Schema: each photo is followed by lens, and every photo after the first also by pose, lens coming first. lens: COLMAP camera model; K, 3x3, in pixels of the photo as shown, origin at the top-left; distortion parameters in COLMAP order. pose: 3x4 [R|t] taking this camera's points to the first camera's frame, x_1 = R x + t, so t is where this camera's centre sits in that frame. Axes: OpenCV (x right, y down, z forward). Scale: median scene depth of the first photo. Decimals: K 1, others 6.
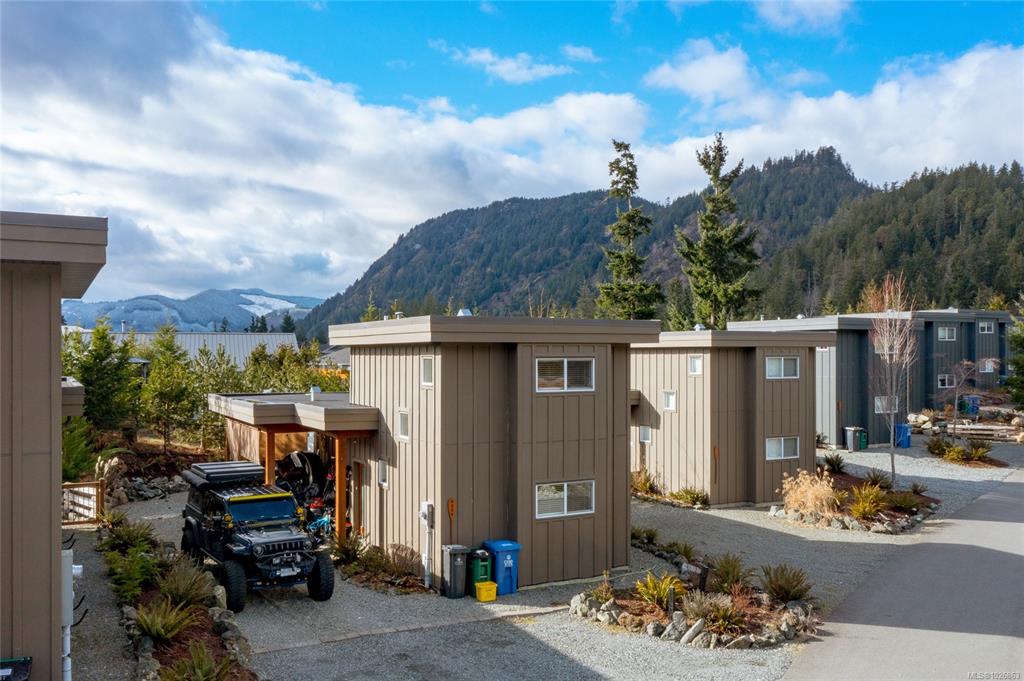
lens RADIAL K [[845.3, 0, 503.0], [0, 845.3, 357.8], [0, 0, 1]] dist [-0.001781, -0.001314]
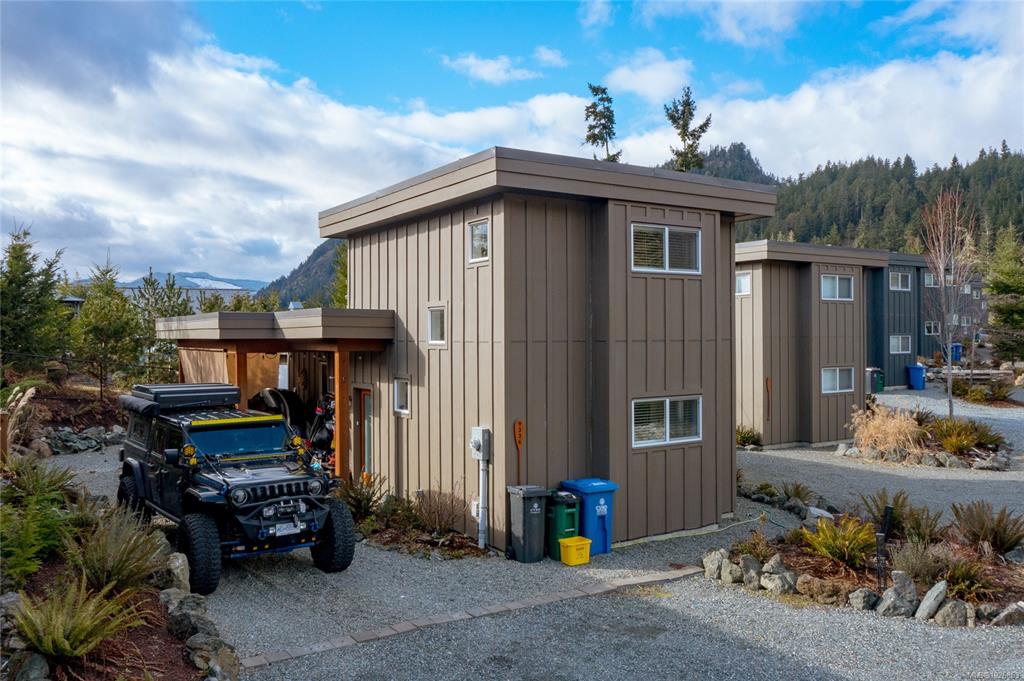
lens RADIAL K [[787.0, 0, 512.0], [0, 787.0, 340.5], [0, 0, 1]] dist [-0.003272, -0.000048]
pose [[0.995801, -0.005527, 0.091376, -0.120413], [0.005342, 0.999983, 0.002269, 0.095792], [-0.091387, -0.001772, 0.995814, 0.339866]]
